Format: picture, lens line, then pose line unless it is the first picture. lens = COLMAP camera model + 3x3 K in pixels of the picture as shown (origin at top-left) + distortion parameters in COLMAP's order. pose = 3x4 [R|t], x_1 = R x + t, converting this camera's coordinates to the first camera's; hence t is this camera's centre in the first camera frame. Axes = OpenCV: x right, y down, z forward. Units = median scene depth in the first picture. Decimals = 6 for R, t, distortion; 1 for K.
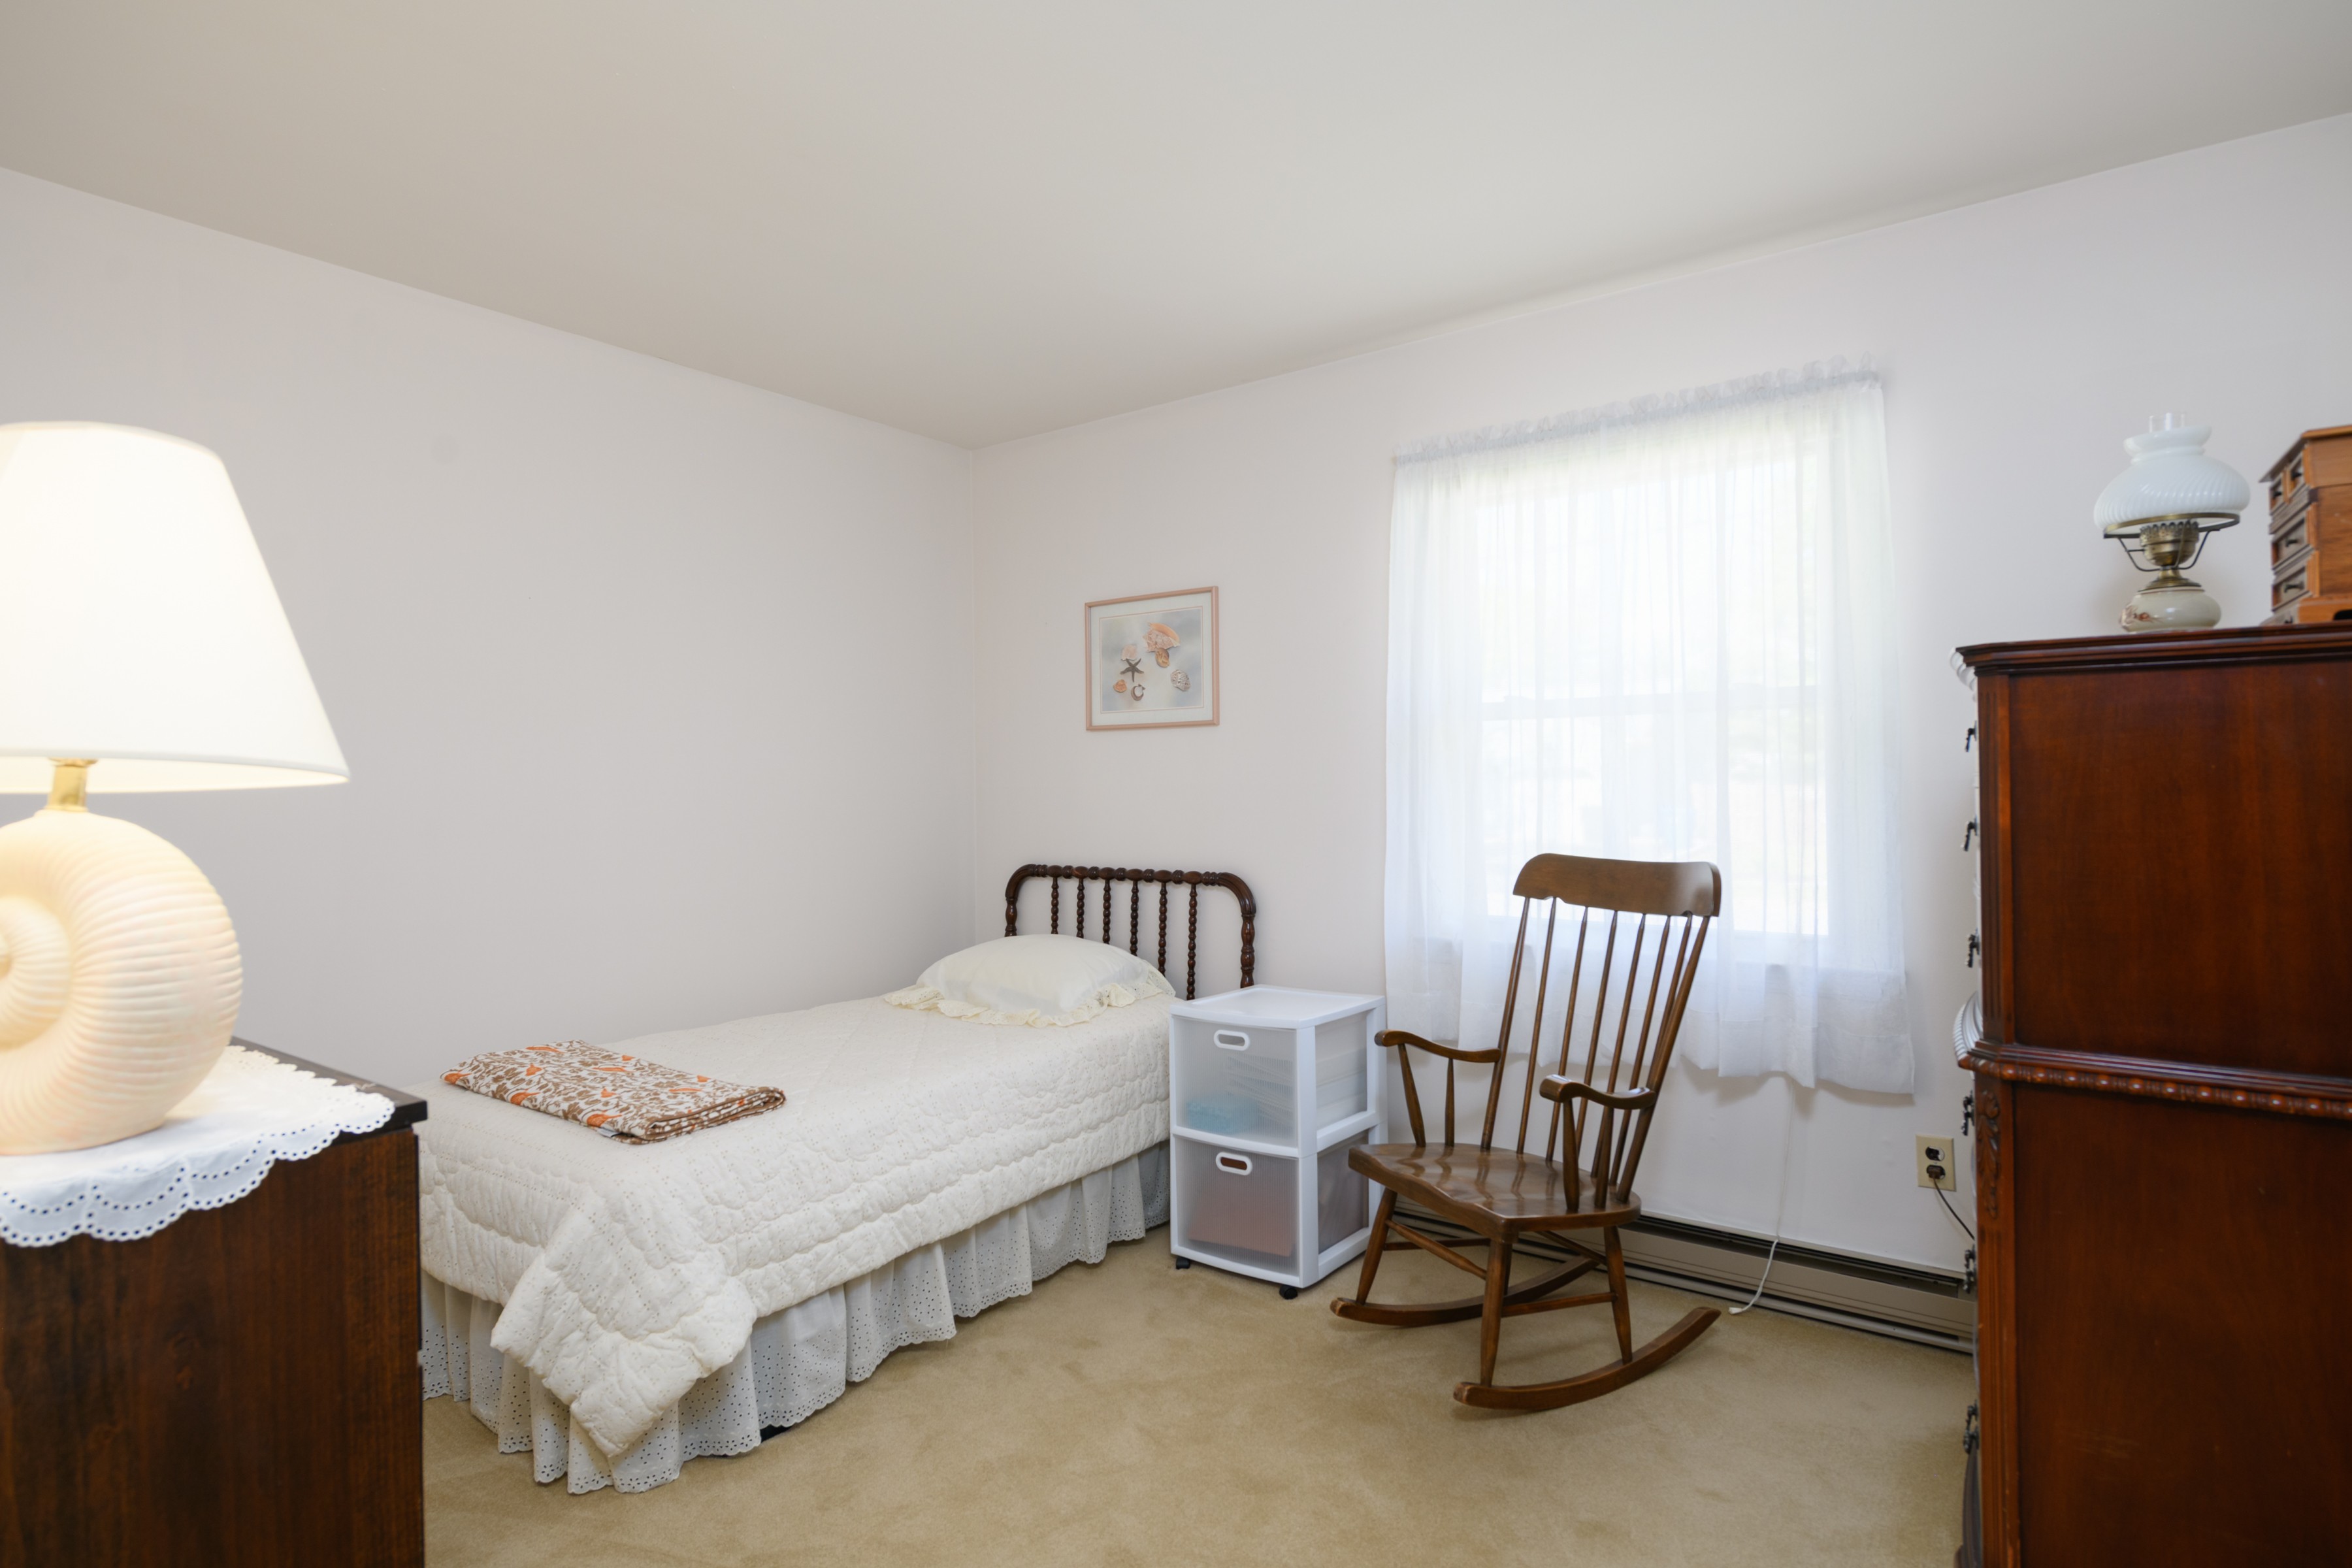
lens RADIAL K [[1213.6, 0, 1169.5], [0, 1213.6, 780.4], [0, 0, 1]] dist [0.006628, 0.000758]
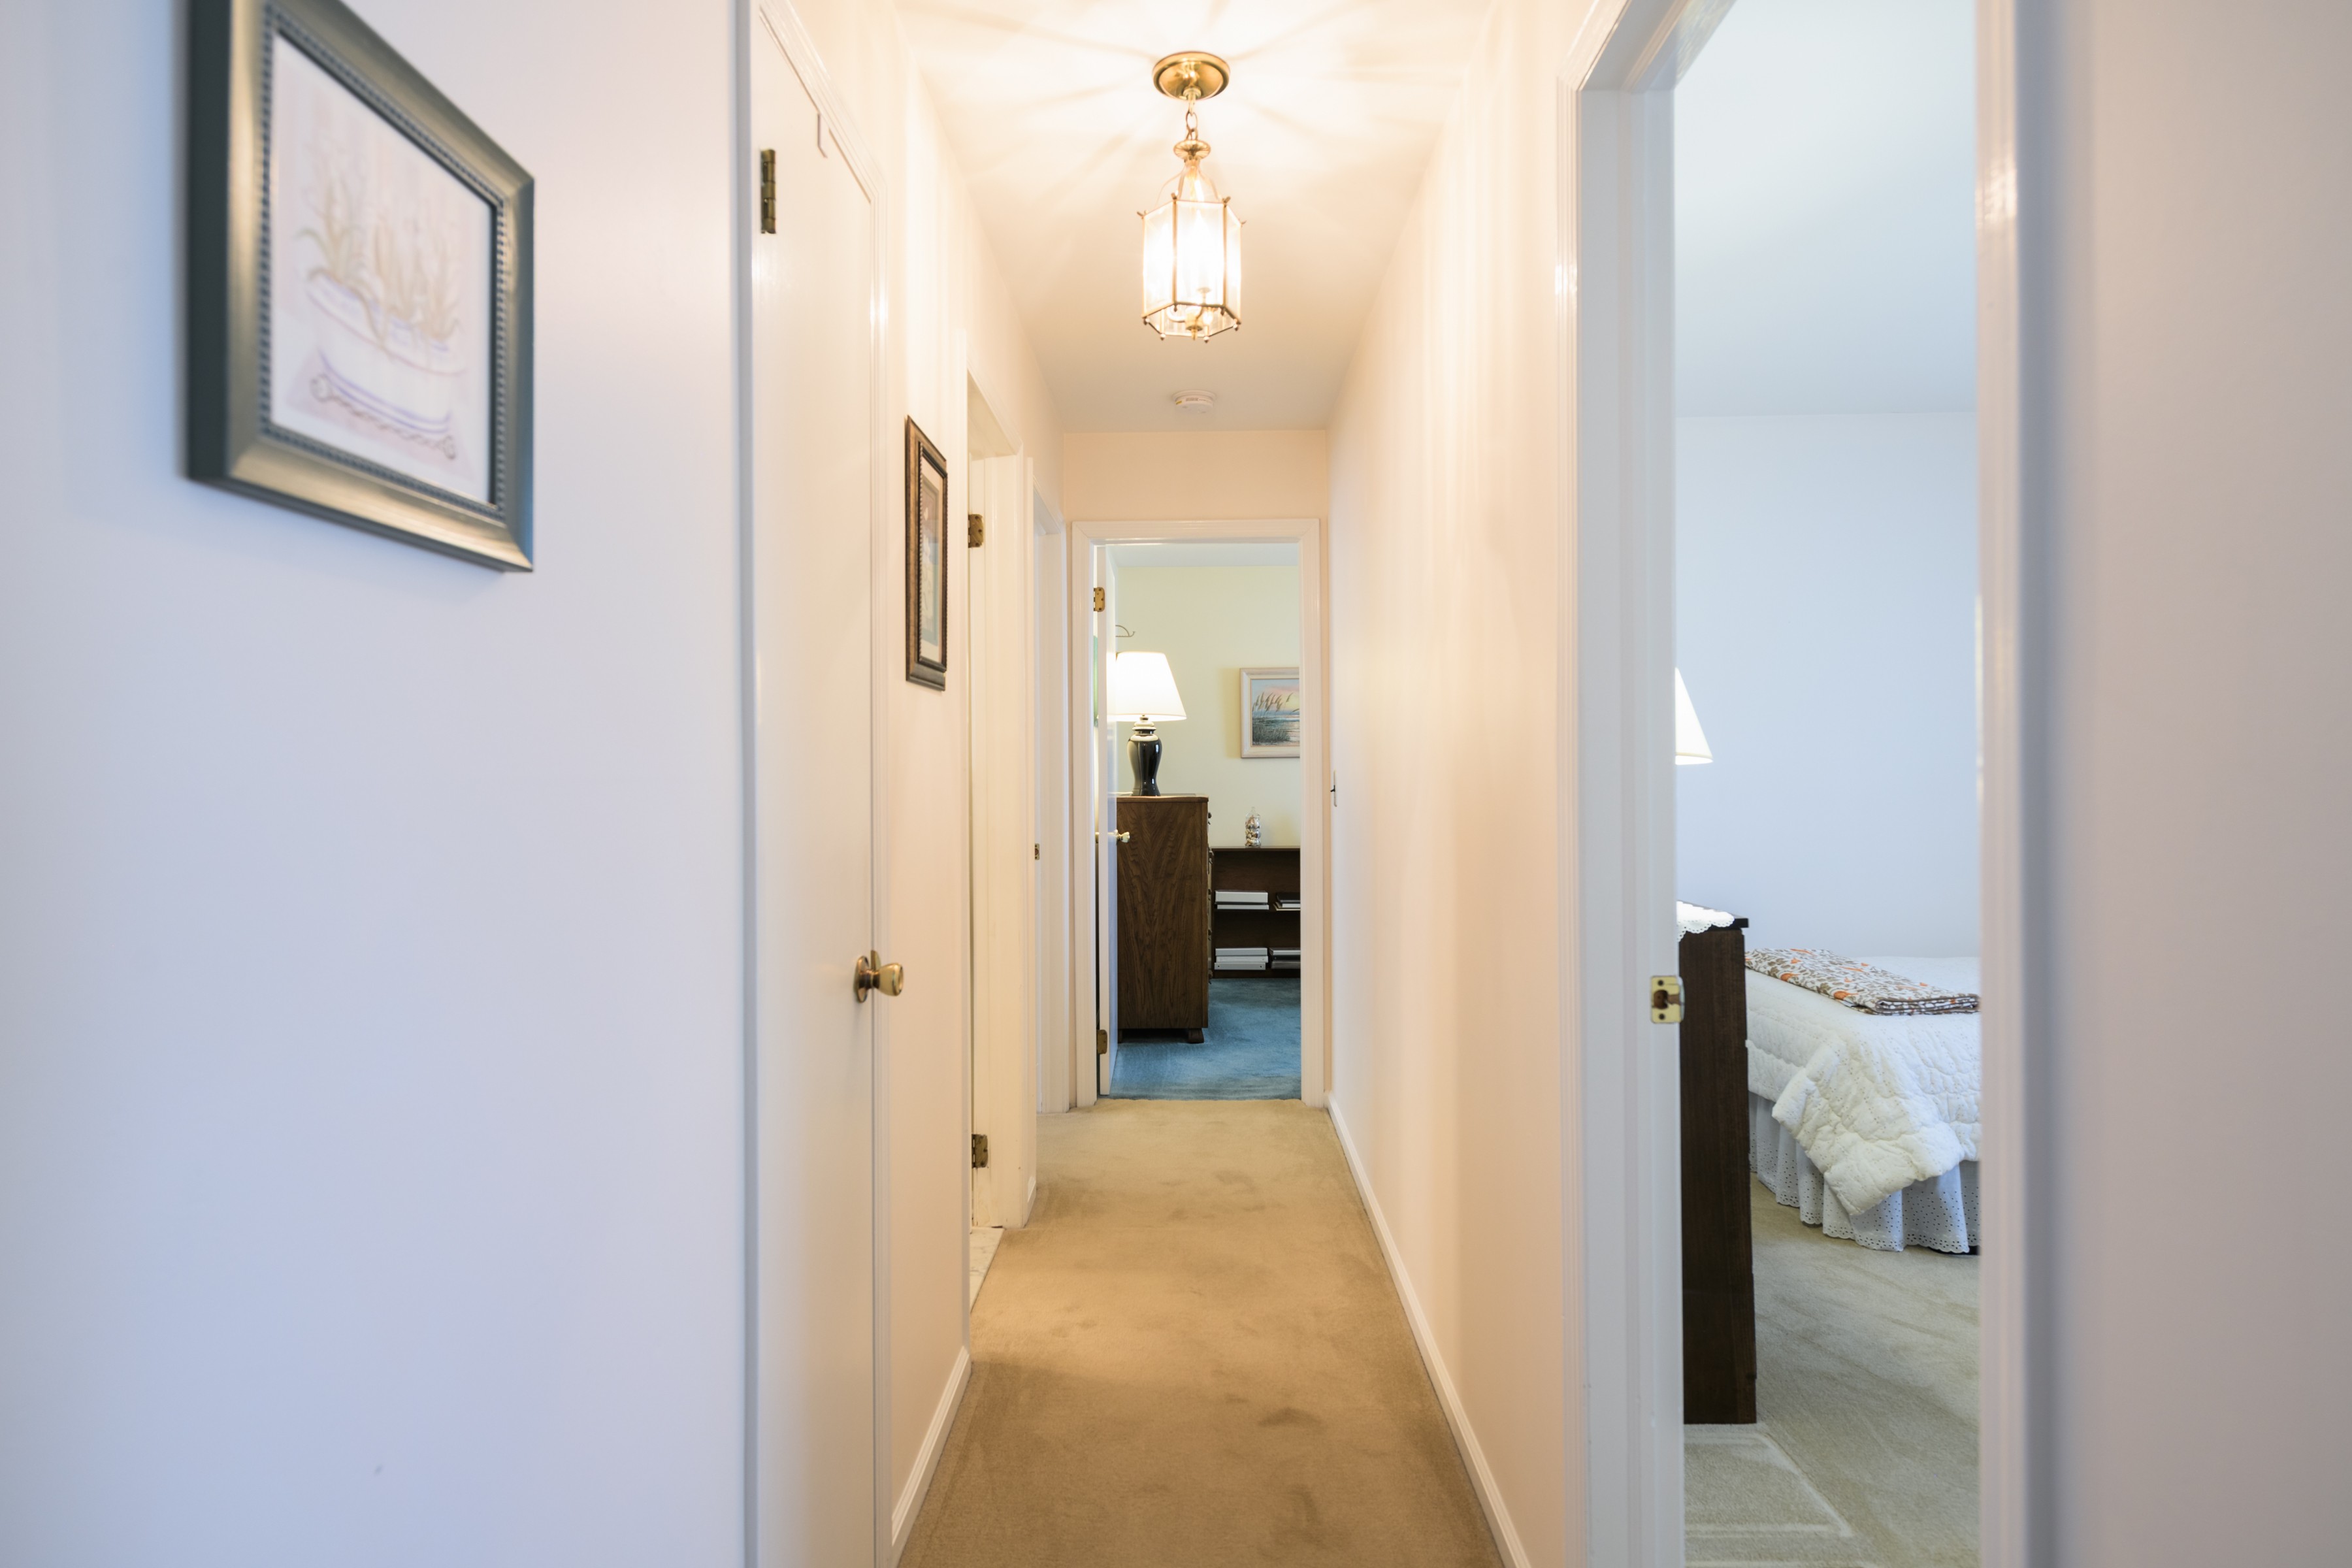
lens RADIAL K [[1213.6, 0, 1168.7], [0, 1213.6, 769.3], [0, 0, 1]] dist [0.006628, 0.000758]
pose [[0.580620, -0.001302, -0.814174, 0.259193], [0.008734, 0.999951, 0.004629, -0.002048], [0.814128, -0.009799, 0.580603, -0.519401]]
